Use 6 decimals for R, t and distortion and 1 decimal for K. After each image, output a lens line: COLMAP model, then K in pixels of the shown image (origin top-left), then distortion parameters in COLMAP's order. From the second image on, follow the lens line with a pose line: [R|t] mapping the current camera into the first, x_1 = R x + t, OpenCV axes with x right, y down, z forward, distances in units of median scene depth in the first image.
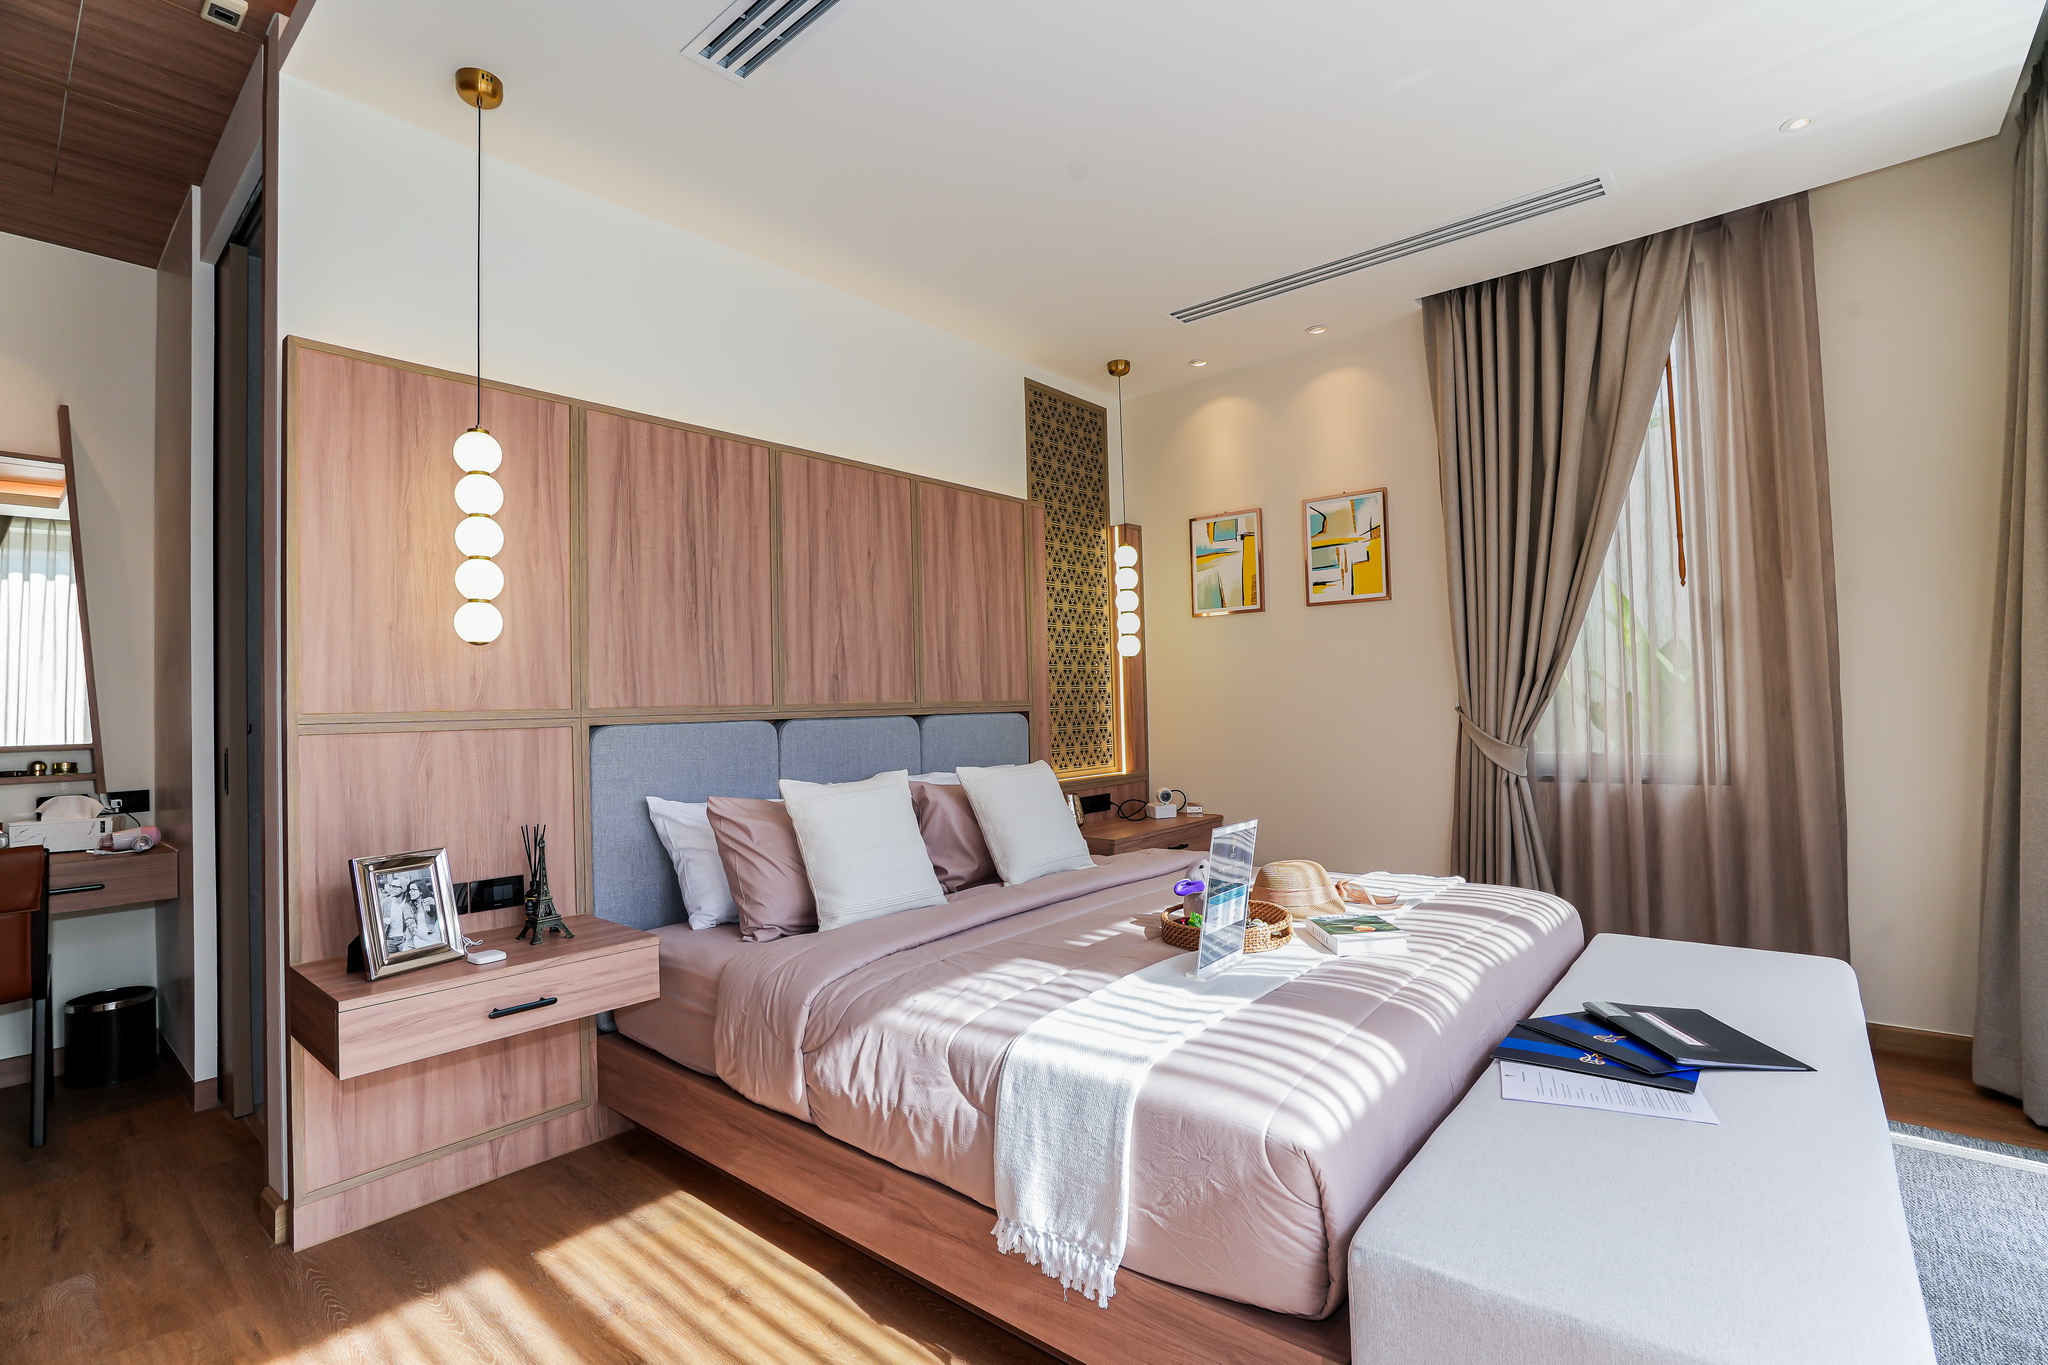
lens RADIAL K [[951.7, 0, 1020.4], [0, 951.7, 690.9], [0, 0, 1]] dist [-0.067327, 0.034083]
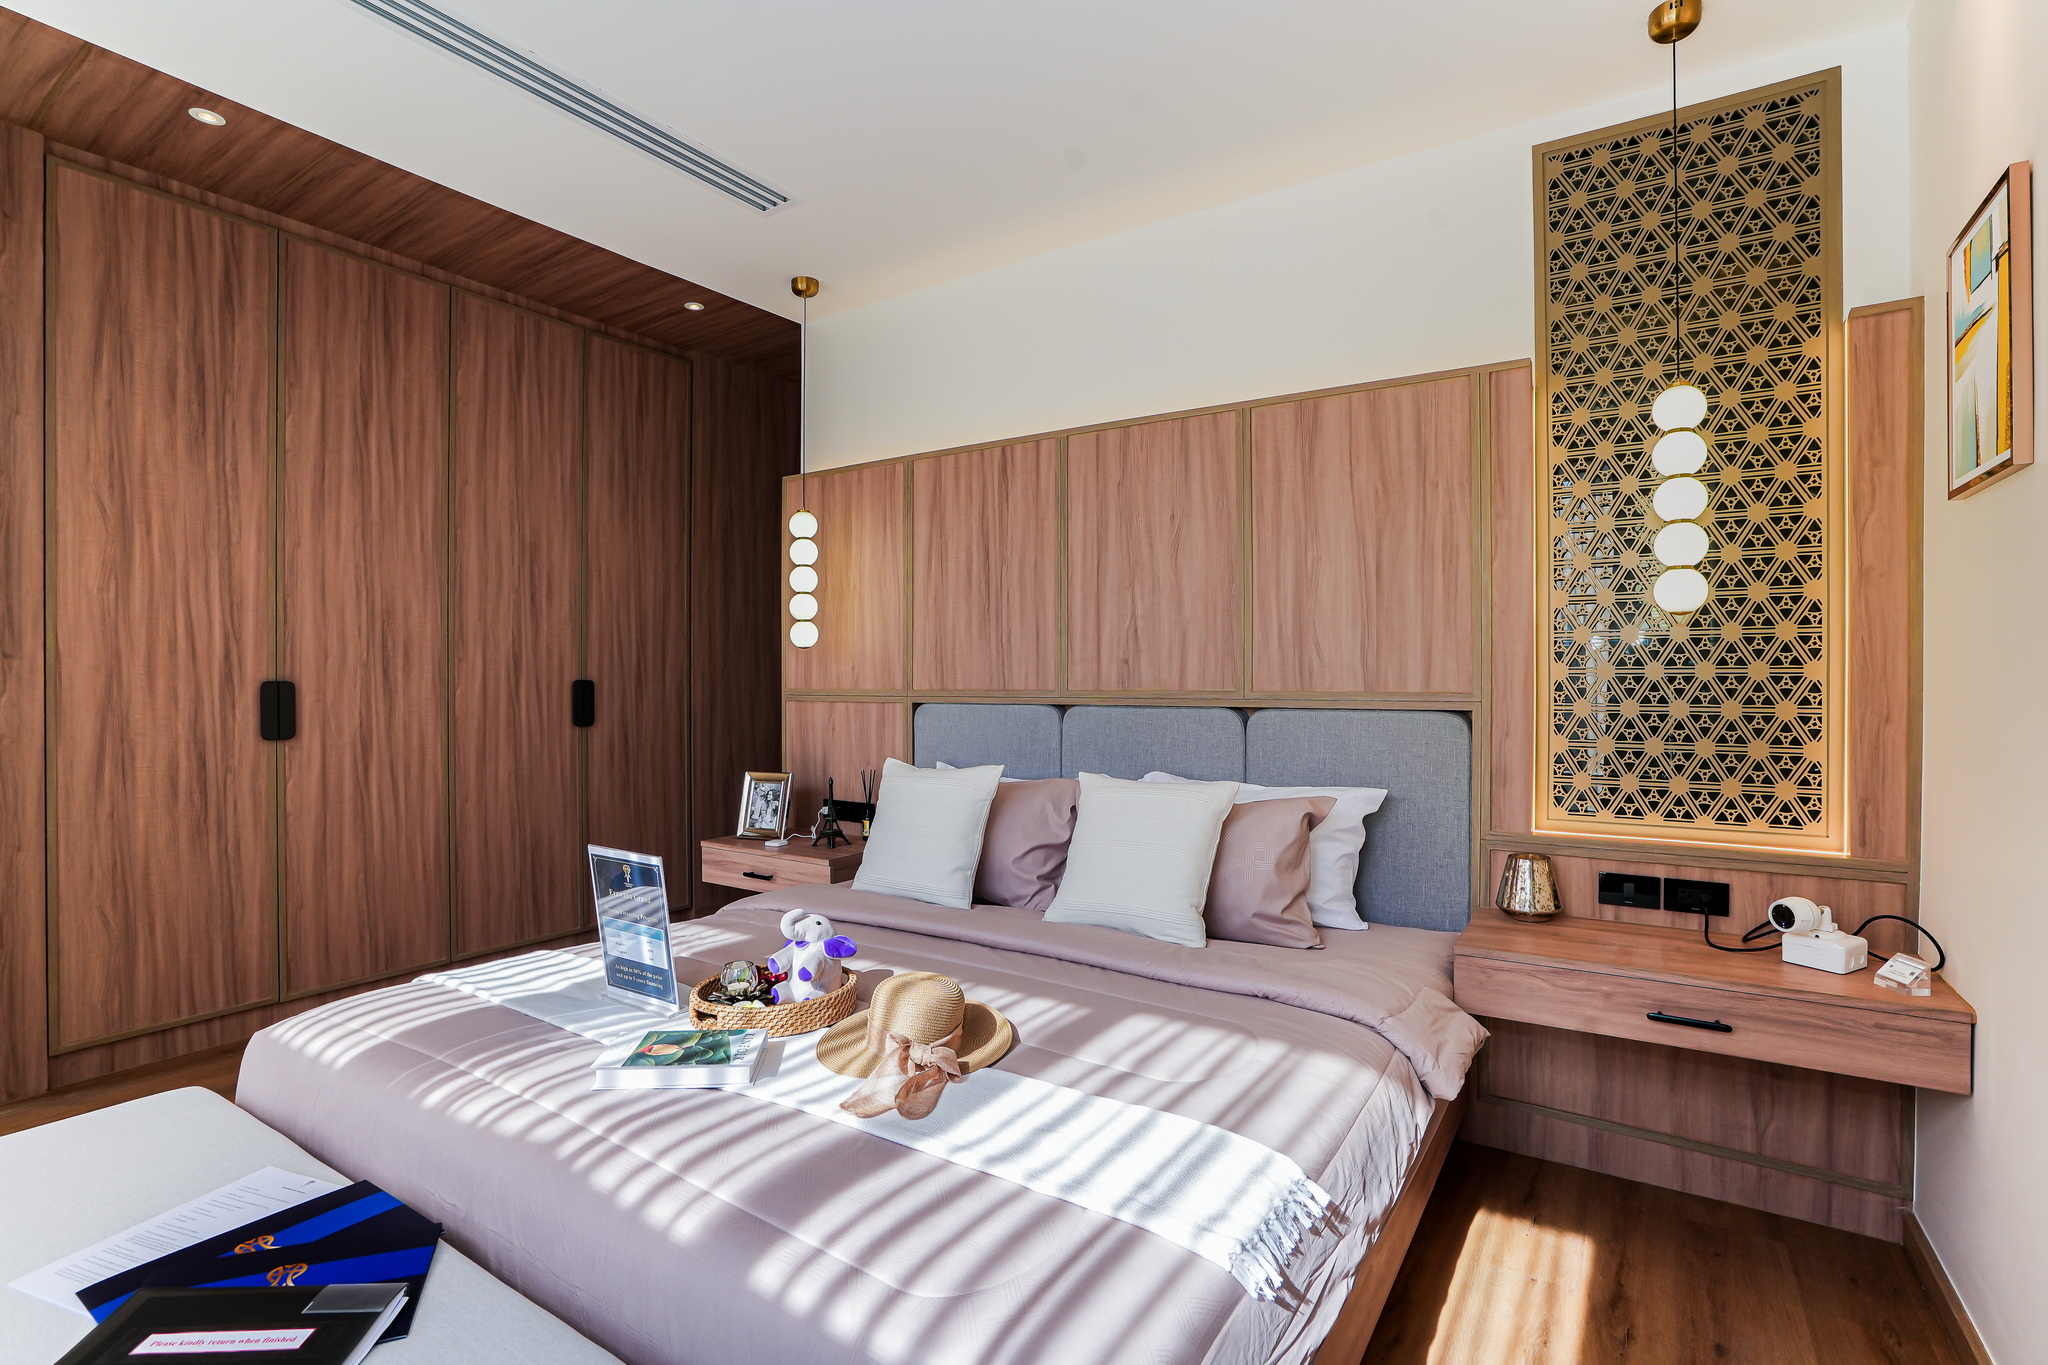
lens RADIAL K [[951.7, 0, 1020.4], [0, 951.7, 690.9], [0, 0, 1]] dist [-0.067327, 0.034083]
pose [[0.137826, 0.030282, -0.989993, 0.728287], [0.007677, 0.999470, 0.031641, -0.016869], [0.990427, -0.011961, 0.137520, 0.799777]]
